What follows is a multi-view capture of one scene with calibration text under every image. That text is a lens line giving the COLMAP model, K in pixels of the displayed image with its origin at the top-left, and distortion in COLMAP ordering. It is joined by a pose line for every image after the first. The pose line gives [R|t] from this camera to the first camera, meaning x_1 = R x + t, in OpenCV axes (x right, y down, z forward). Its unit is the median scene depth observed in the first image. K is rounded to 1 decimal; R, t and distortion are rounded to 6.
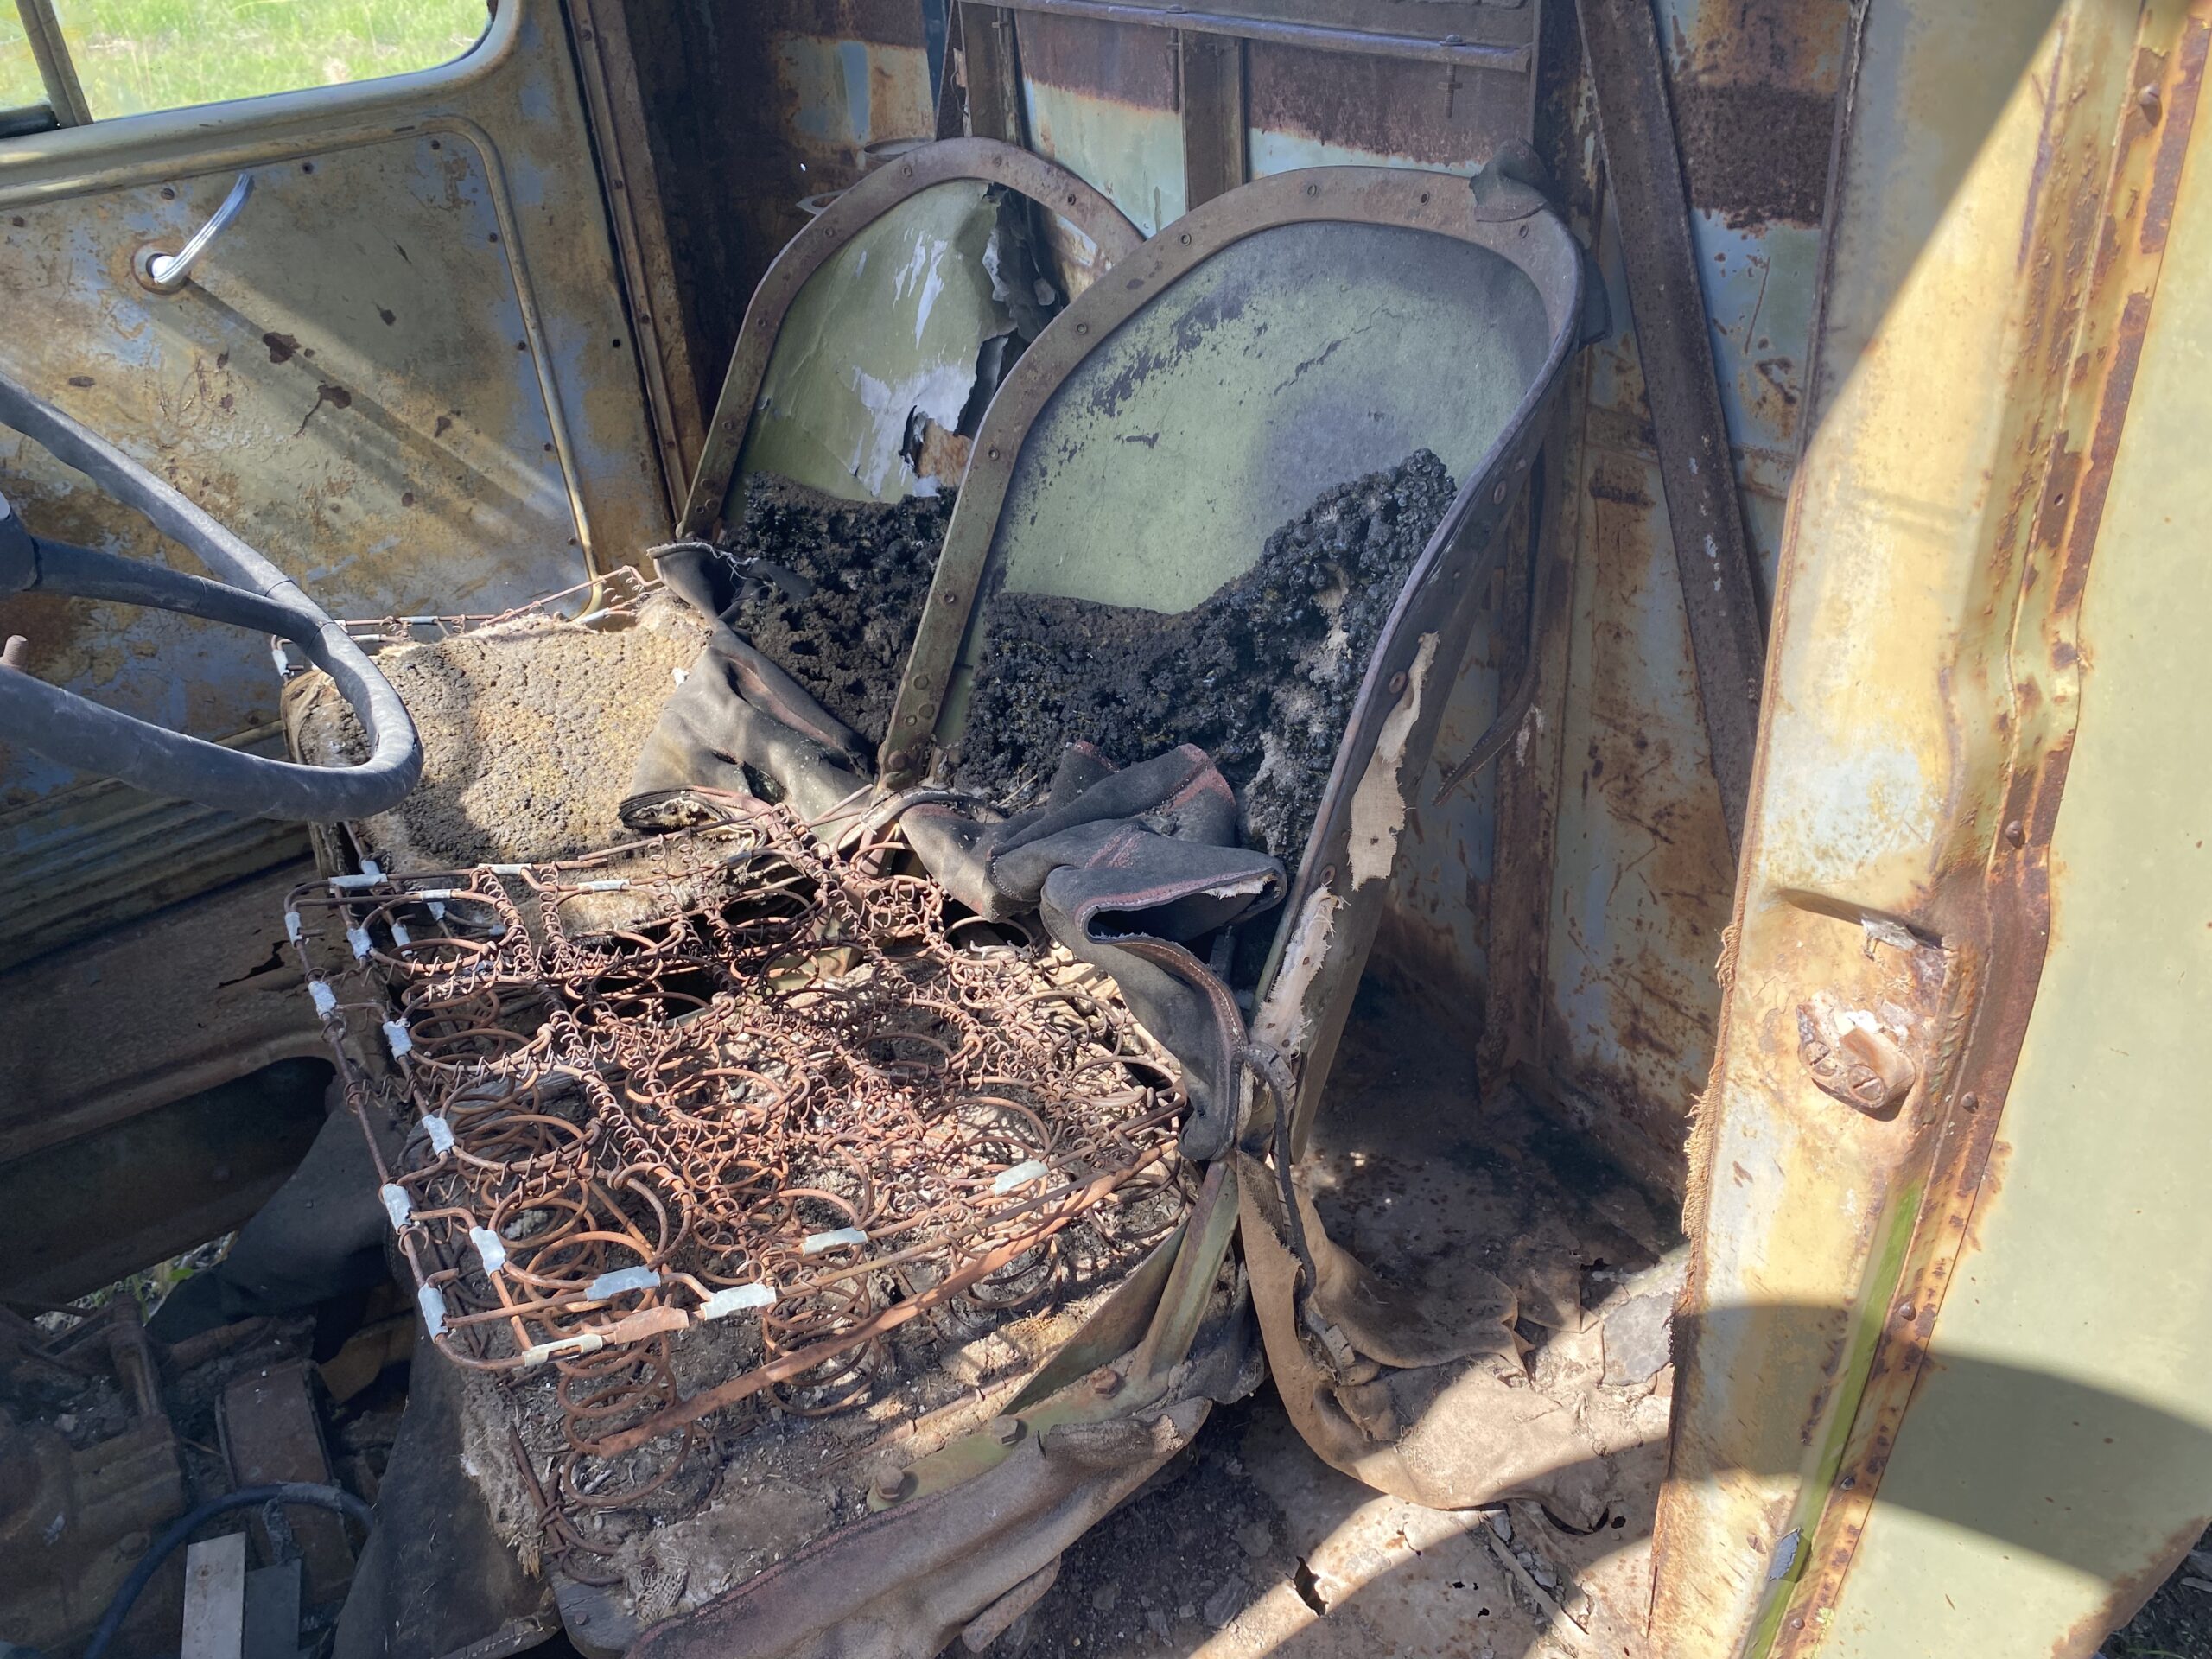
lens RADIAL K [[1723.8, 0, 1094.9], [0, 1723.8, 823.5], [0, 0, 1]] dist [0.021568, -0.035679]
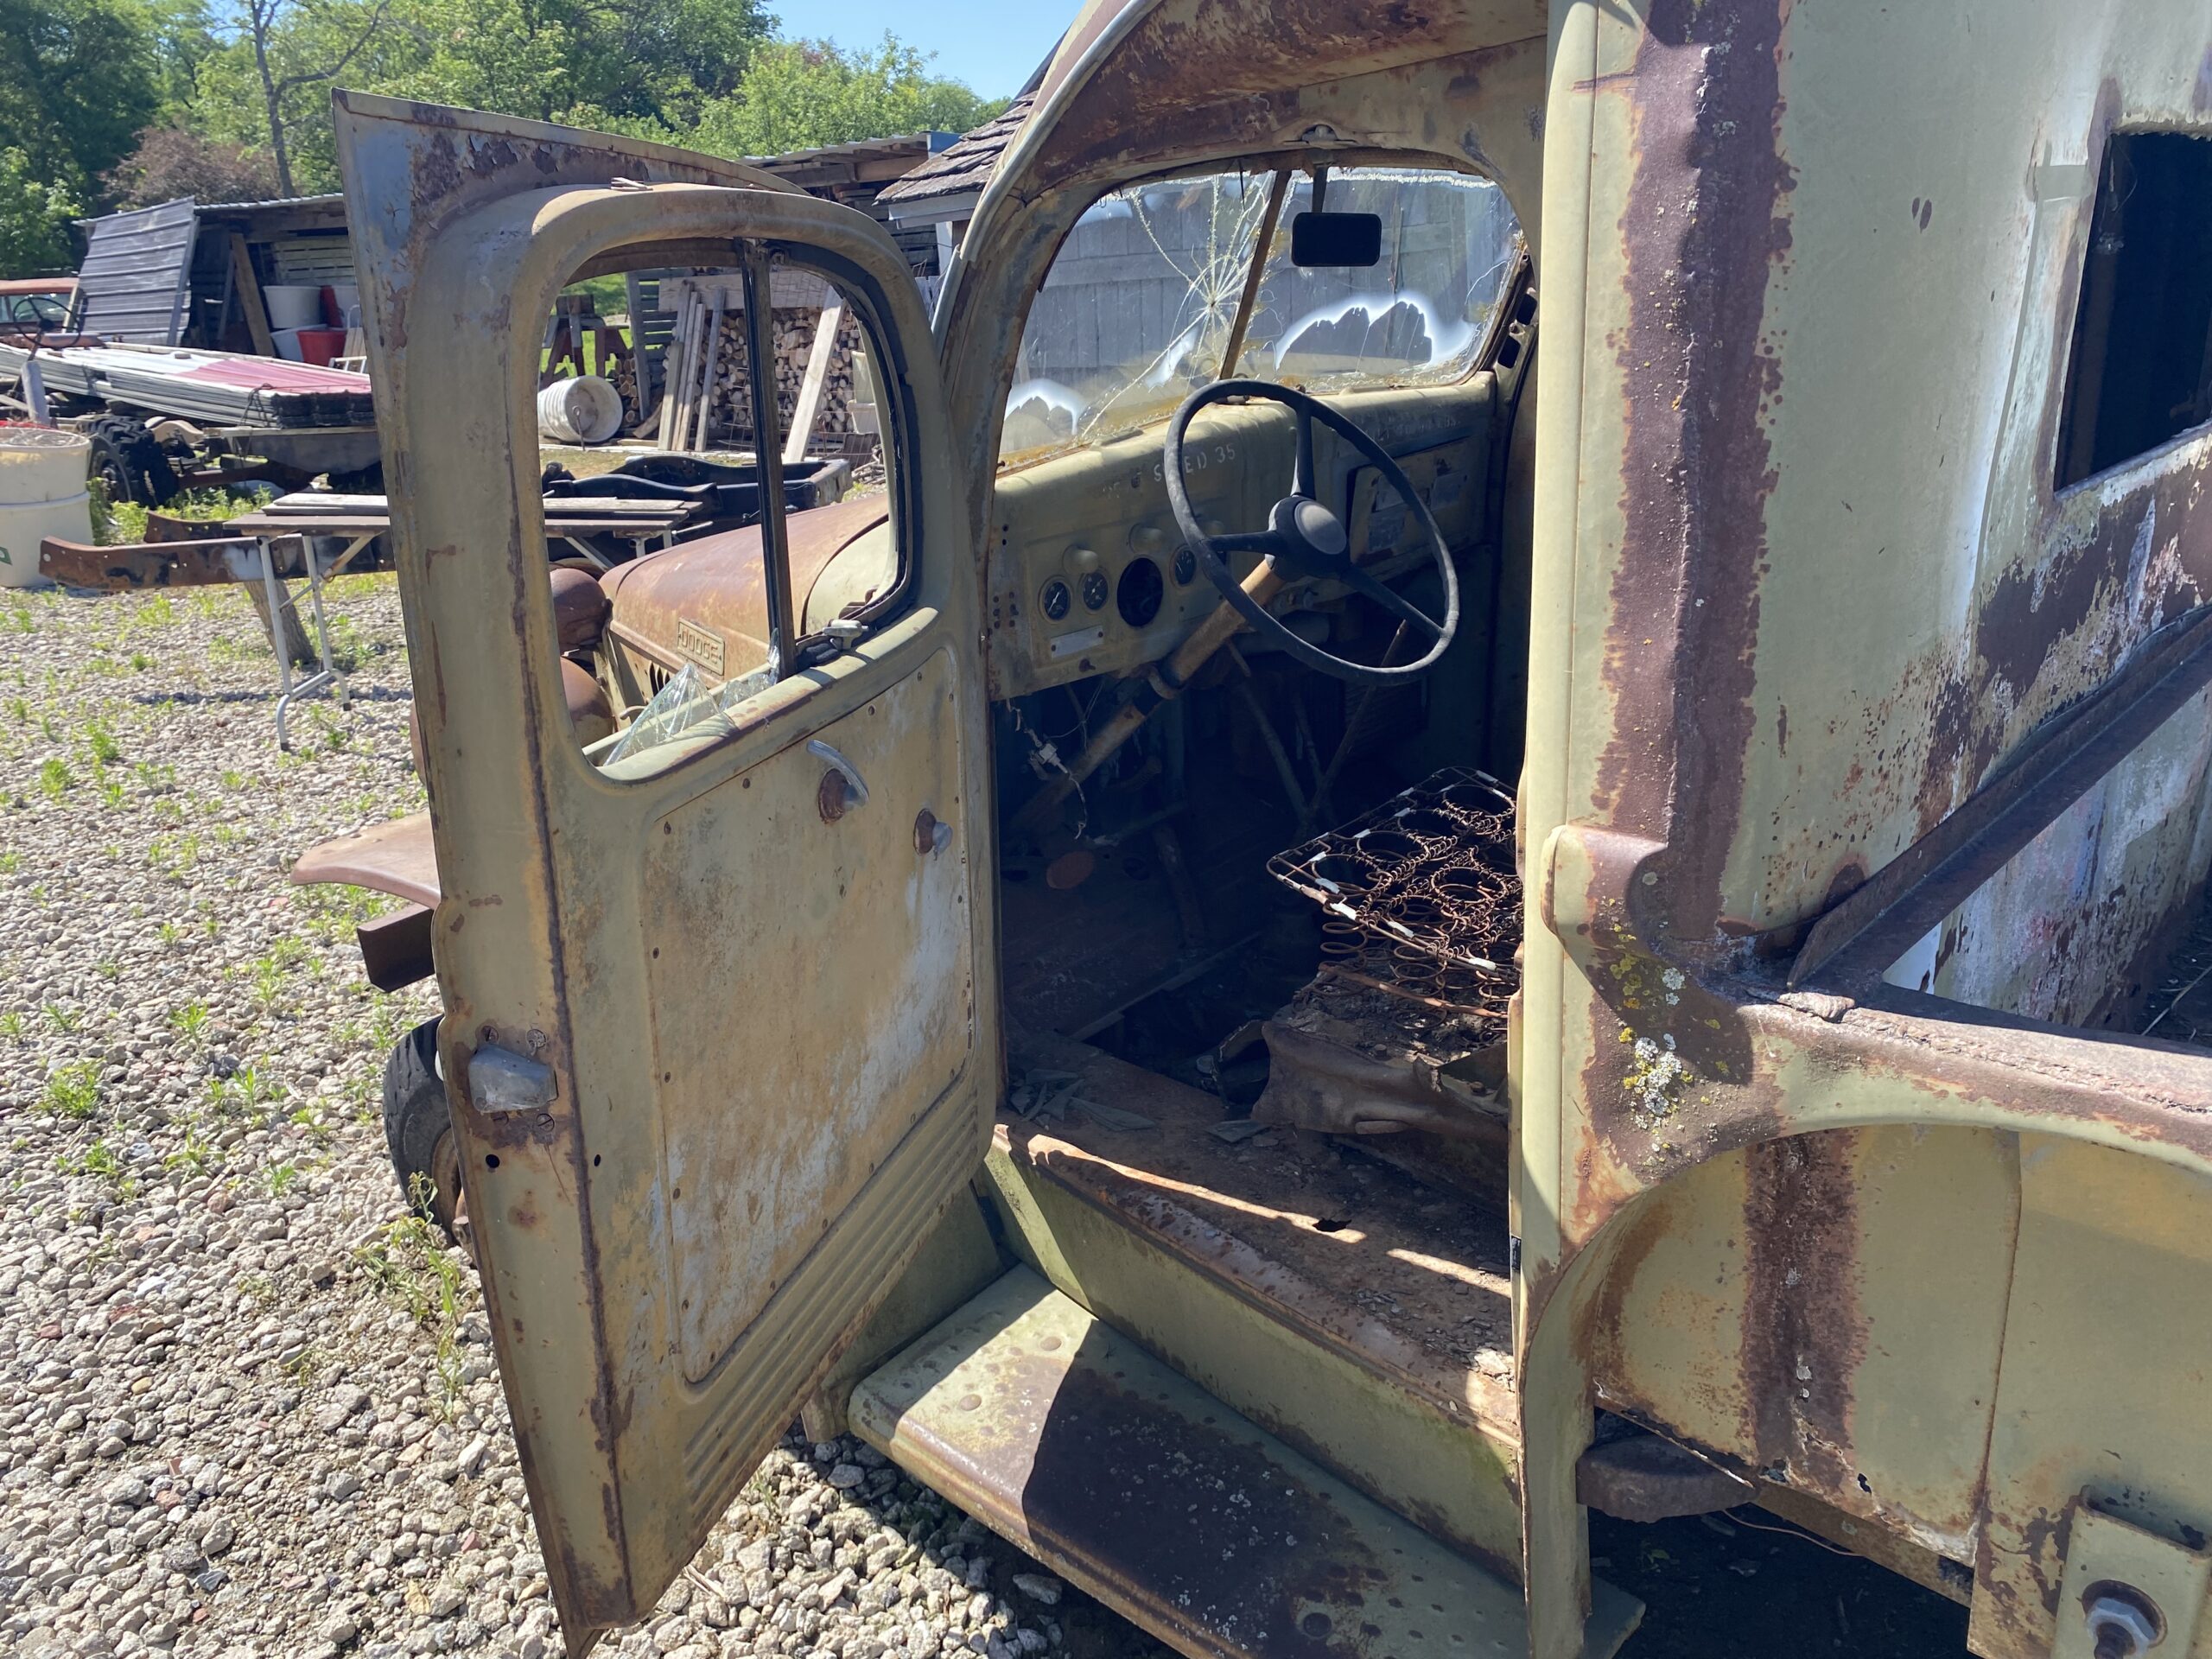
lens RADIAL K [[1685.9, 0, 1106.0], [0, 1685.9, 829.5], [0, 0, 1]] dist [0.007206, -0.001166]
pose [[0.285722, 0.360251, -0.888021, 1.241654], [-0.464216, 0.862703, 0.200617, -0.104881], [0.838371, 0.354913, 0.413728, -0.227688]]
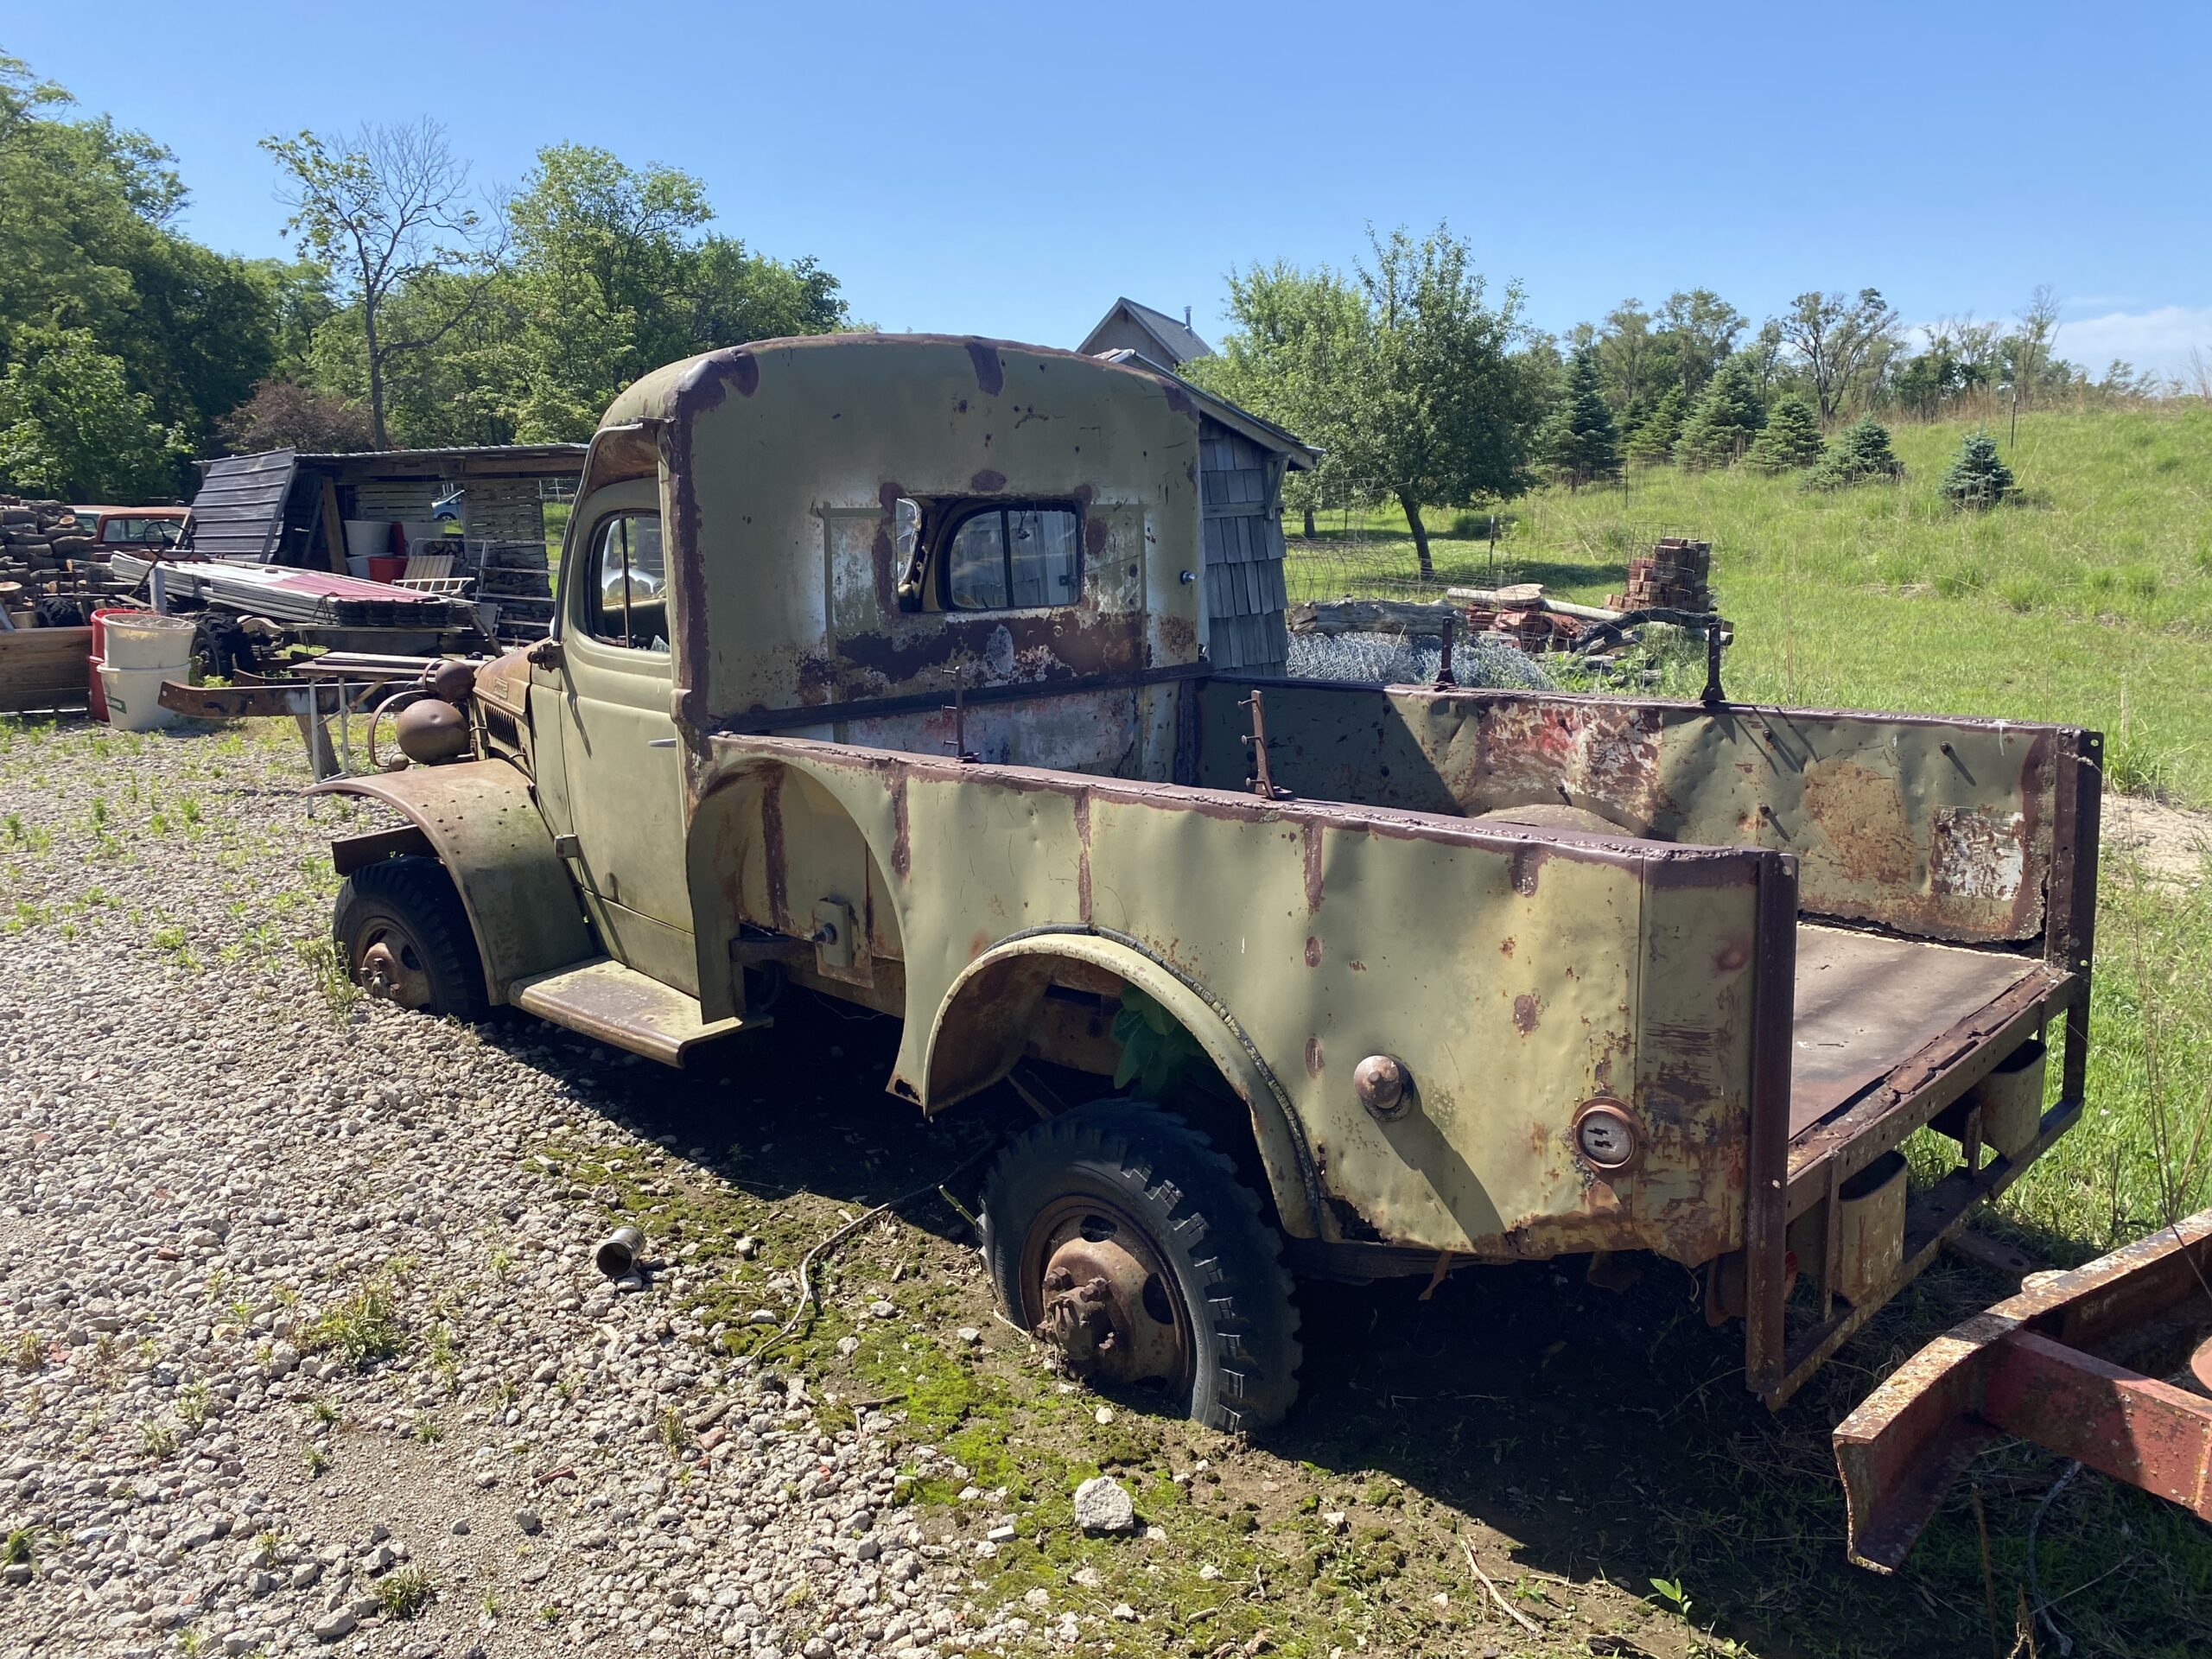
lens RADIAL K [[1694.3, 0, 1106.0], [0, 1694.3, 829.5], [0, 0, 1]] dist [0.013262, 0.006231]
pose [[0.252156, 0.236295, -0.938393, 4.136254], [-0.501135, 0.861450, 0.082260, -0.543958], [0.827817, 0.449520, 0.335635, 0.151198]]
